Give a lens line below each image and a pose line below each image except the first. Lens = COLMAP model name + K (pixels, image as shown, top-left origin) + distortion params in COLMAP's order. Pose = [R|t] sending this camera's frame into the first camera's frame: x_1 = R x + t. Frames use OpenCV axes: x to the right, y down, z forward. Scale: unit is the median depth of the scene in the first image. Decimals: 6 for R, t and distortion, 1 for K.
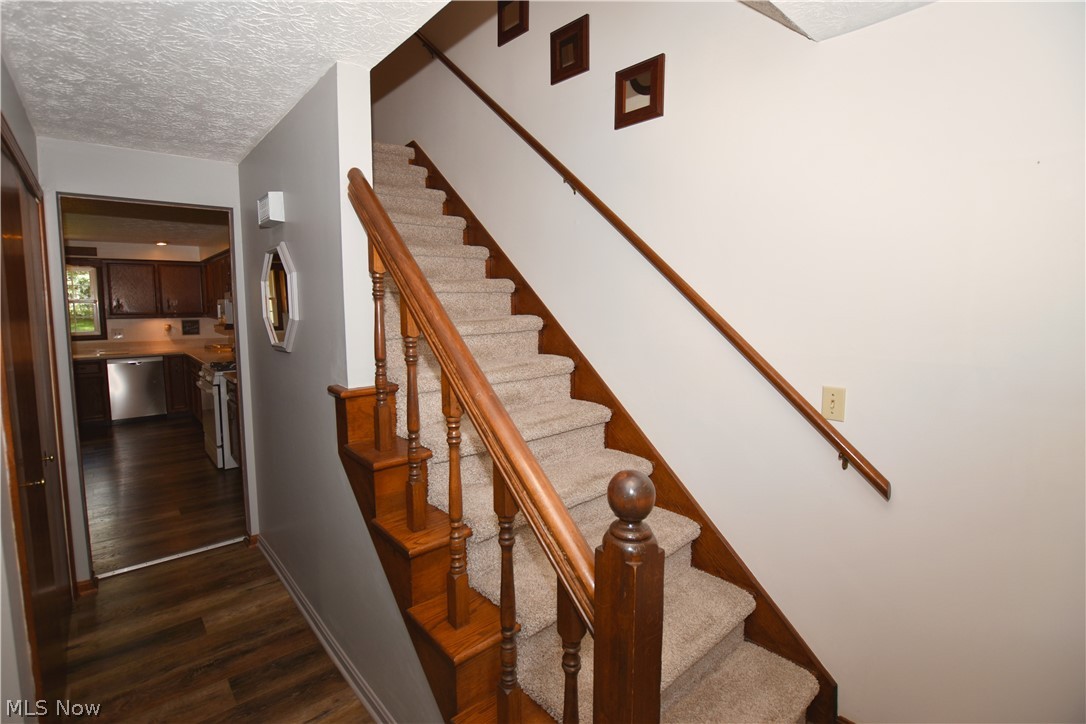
lens RADIAL K [[511.3, 0, 540.0], [0, 511.3, 350.6], [0, 0, 1]] dist [-0.033559, -0.000094]
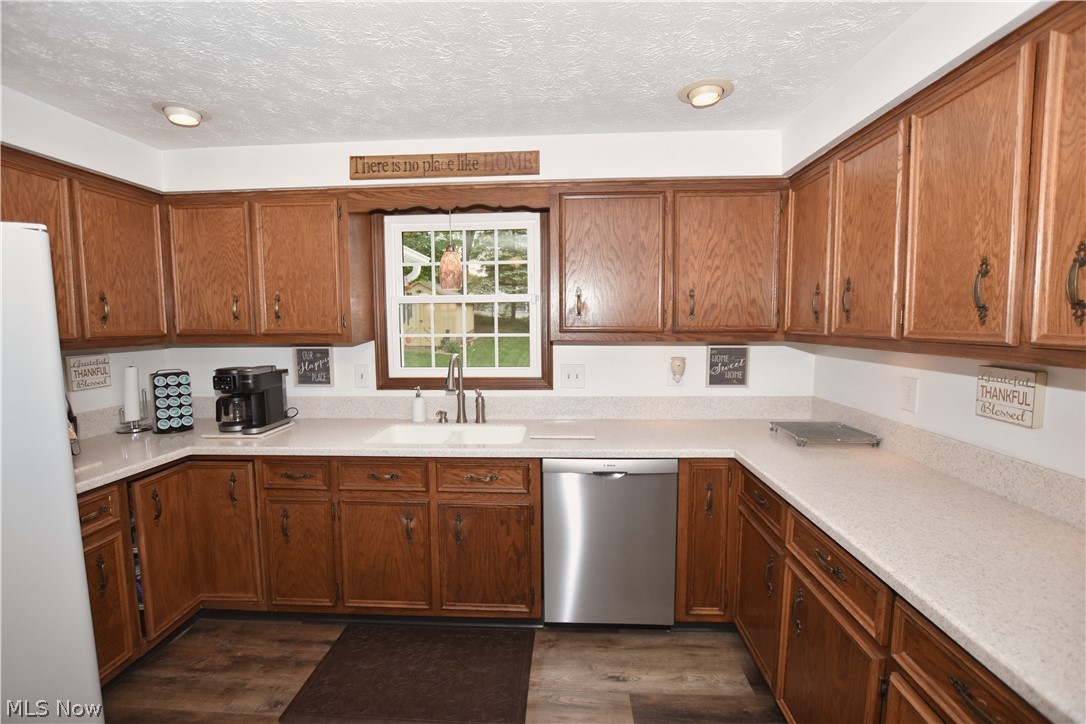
lens RADIAL K [[481.4, 0, 543.0], [0, 481.4, 362.0], [0, 0, 1]] dist [-0.025757, 0.000408]
pose [[0.716857, 0.062111, -0.694449, -0.583683], [-0.059667, 0.997835, 0.027654, -0.054852], [0.694663, 0.021612, 0.719011, 0.690423]]
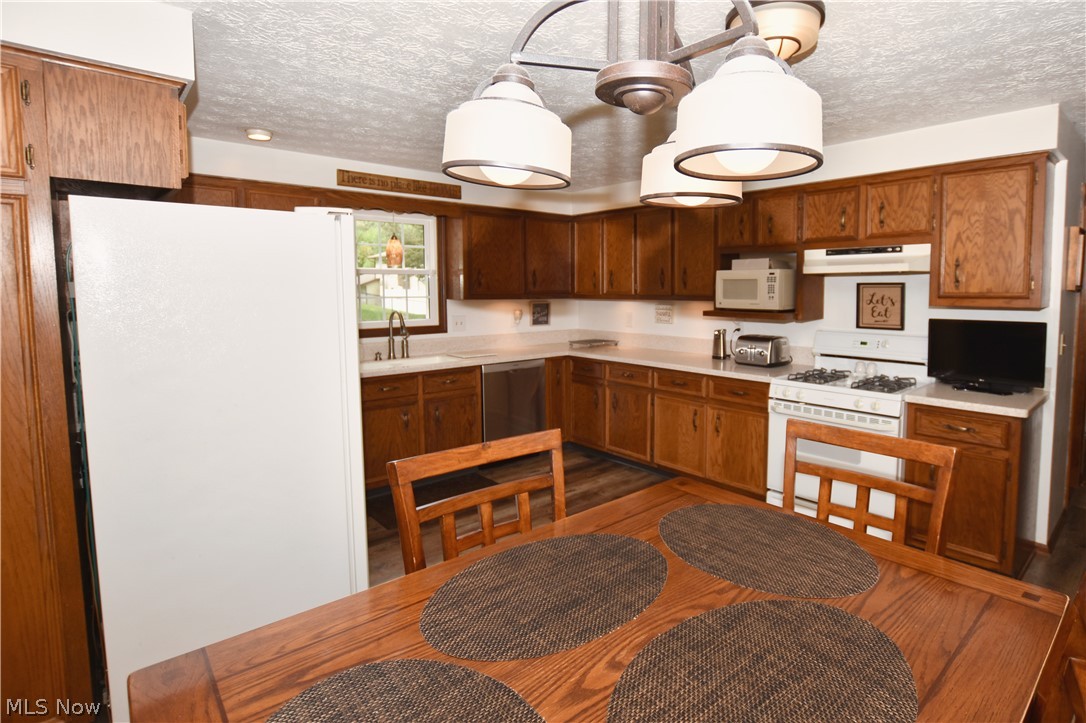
lens RADIAL K [[555.9, 0, 618.4], [0, 555.9, 328.4], [0, 0, 1]] dist [-0.002075, -0.000110]
pose [[0.998910, 0.003790, 0.046521, -0.671434], [-0.003057, 0.999870, -0.015810, -0.016803], [-0.046575, 0.015650, 0.998792, 0.276882]]
